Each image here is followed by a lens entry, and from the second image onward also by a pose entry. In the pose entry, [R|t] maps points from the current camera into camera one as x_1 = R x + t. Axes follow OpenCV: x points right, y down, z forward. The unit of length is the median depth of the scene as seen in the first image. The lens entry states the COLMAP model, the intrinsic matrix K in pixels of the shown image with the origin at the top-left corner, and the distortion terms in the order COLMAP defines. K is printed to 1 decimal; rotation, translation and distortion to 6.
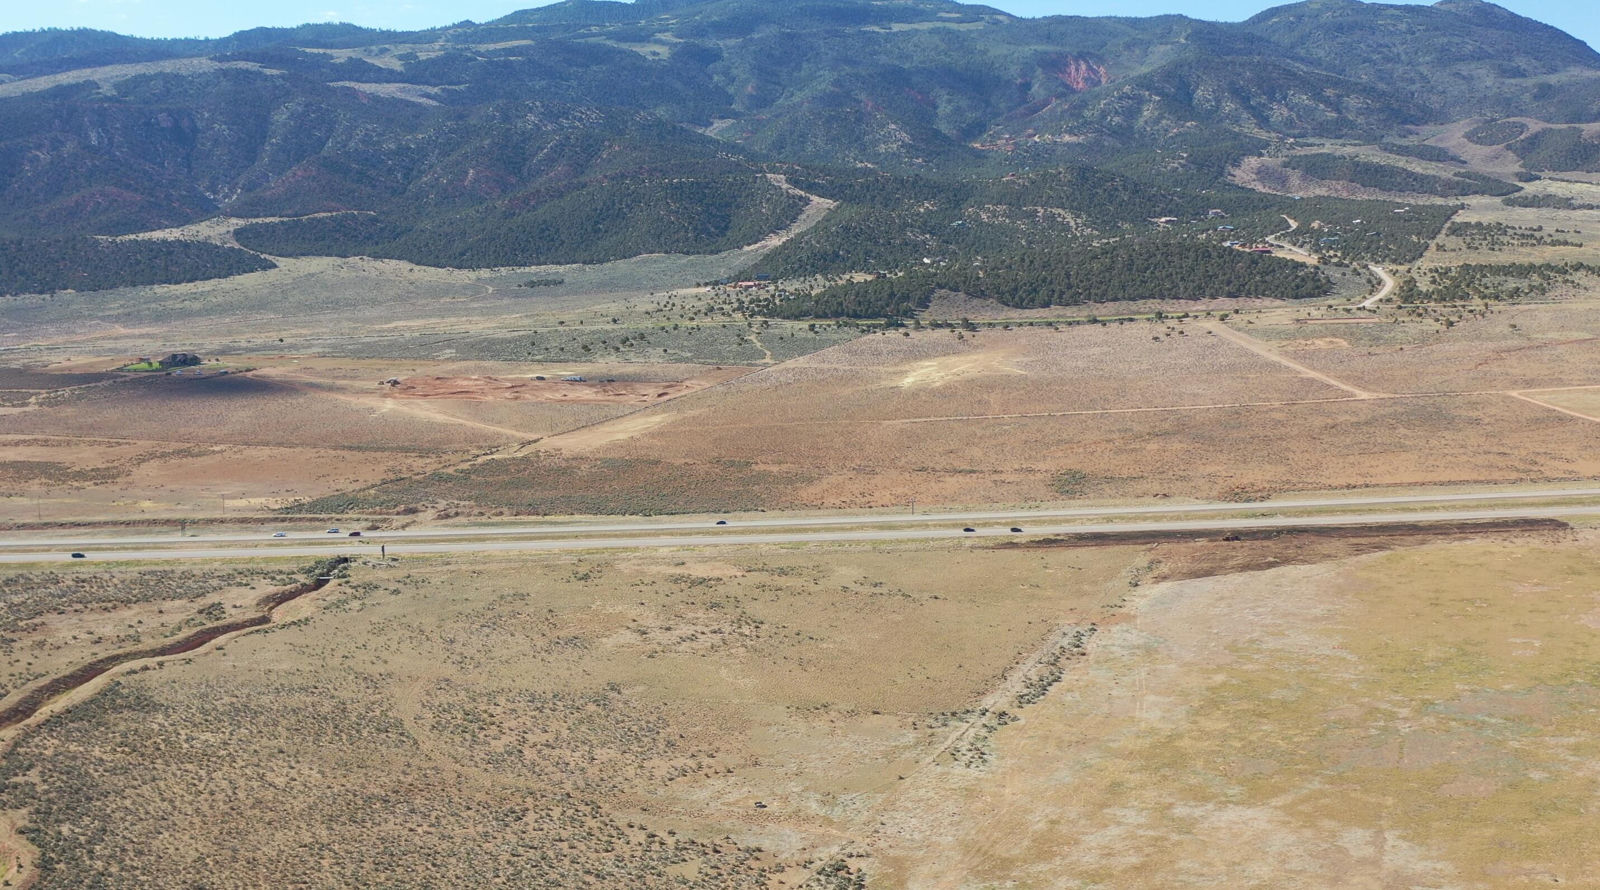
lens RADIAL K [[1822.4, 0, 799.9], [0, 1822.4, 443.6], [0, 0, 1]] dist [0.025751, 0.000000]
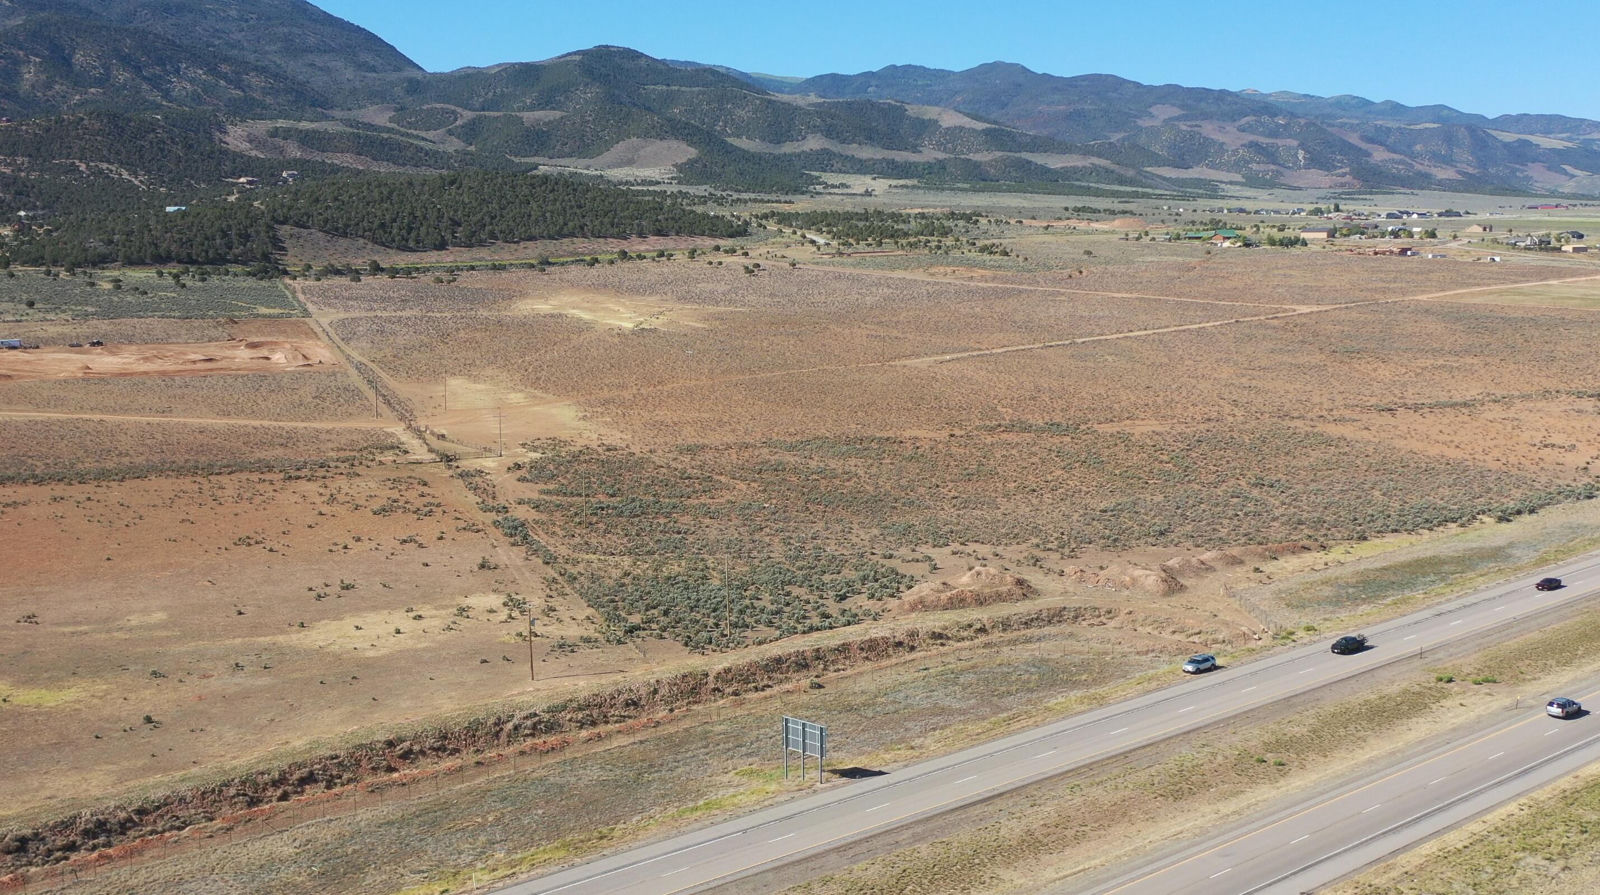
lens RADIAL K [[1821.2, 0, 801.1], [0, 1821.2, 459.7], [0, 0, 1]] dist [0.012716, 0.000000]
pose [[0.759498, -0.075525, 0.646111, -0.089160], [0.079985, 0.996543, 0.022466, 0.000747], [-0.645574, 0.034617, 0.762913, 0.149793]]
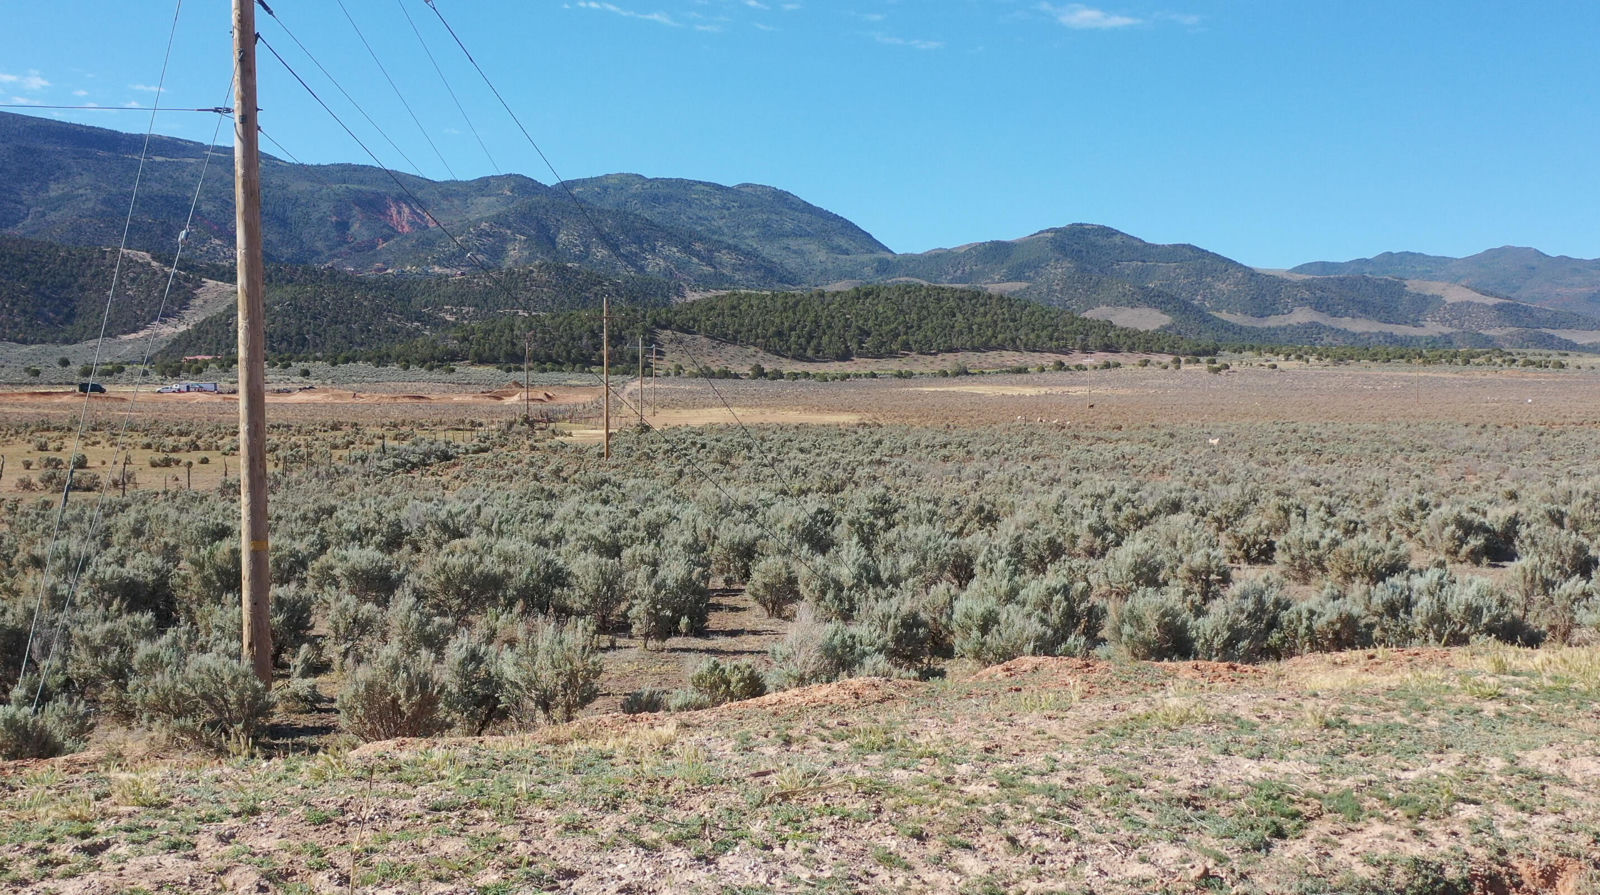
lens RADIAL K [[1821.2, 0, 805.0], [0, 1821.2, 444.3], [0, 0, 1]] dist [0.012716, 0.000000]
pose [[0.900320, 0.010748, 0.435096, -0.054859], [0.041975, 0.992891, -0.111383, 0.007478], [-0.433200, 0.118544, 0.893468, 0.190463]]
